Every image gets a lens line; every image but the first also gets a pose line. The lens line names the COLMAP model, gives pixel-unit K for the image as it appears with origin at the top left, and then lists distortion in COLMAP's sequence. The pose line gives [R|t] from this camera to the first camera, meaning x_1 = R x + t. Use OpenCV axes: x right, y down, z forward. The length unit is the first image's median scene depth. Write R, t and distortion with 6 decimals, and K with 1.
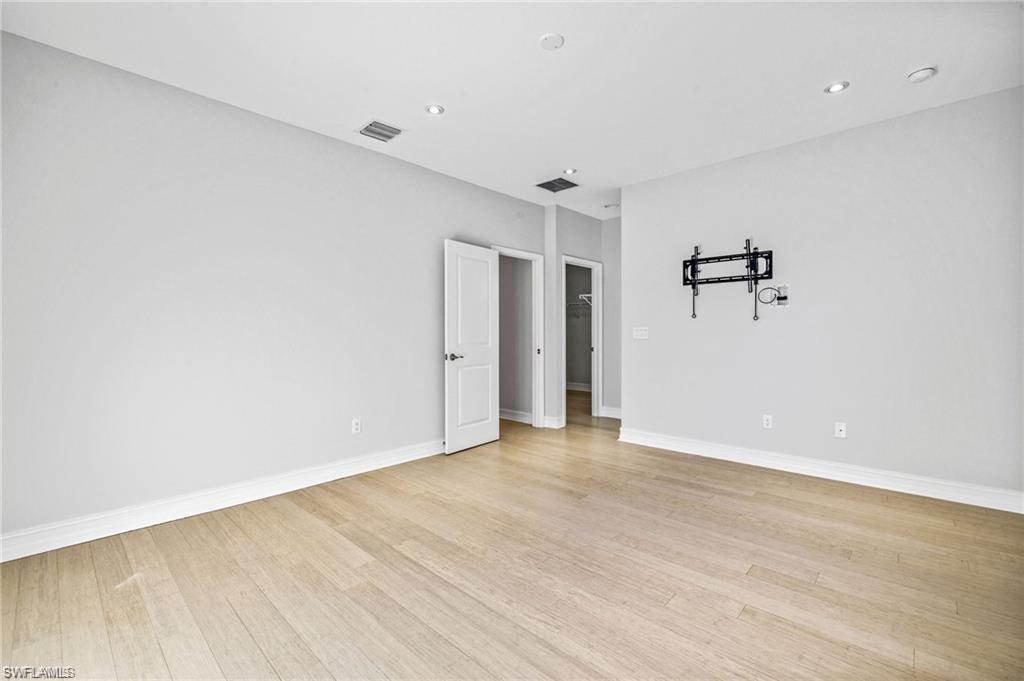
lens RADIAL K [[439.3, 0, 512.1], [0, 439.3, 336.2], [0, 0, 1]] dist [-0.000913, 0.000213]
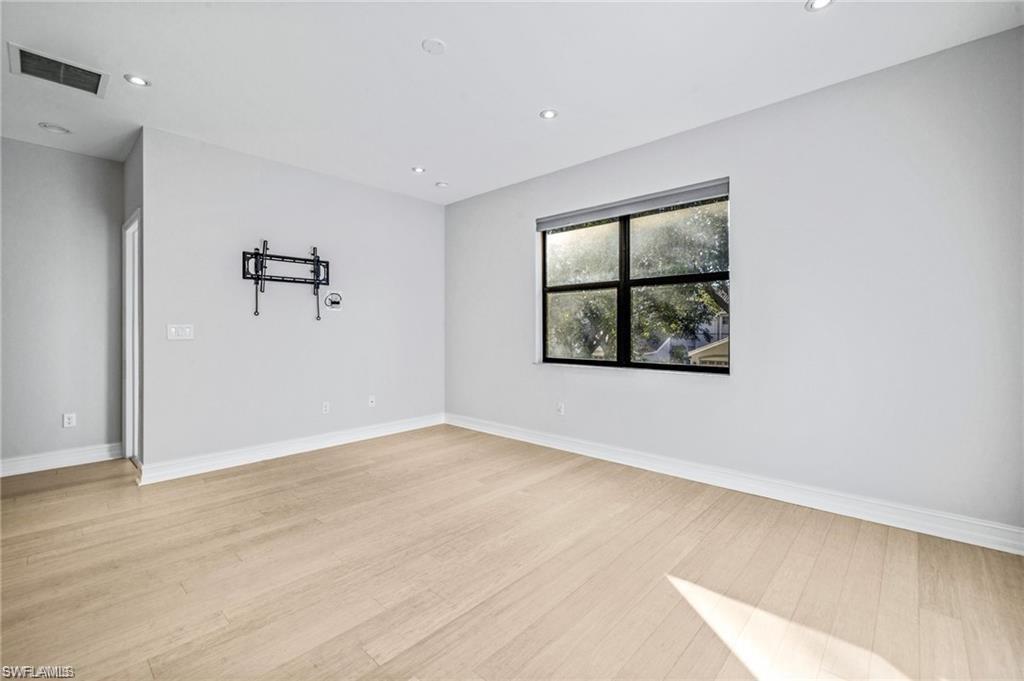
lens RADIAL K [[439.3, 0, 511.5], [0, 439.3, 334.8], [0, 0, 1]] dist [-0.000913, 0.000213]
pose [[-0.013494, -0.007653, 0.999880, -0.634273], [0.009562, 0.999924, 0.007782, -0.003061], [-0.999863, 0.009666, -0.013420, 0.566108]]
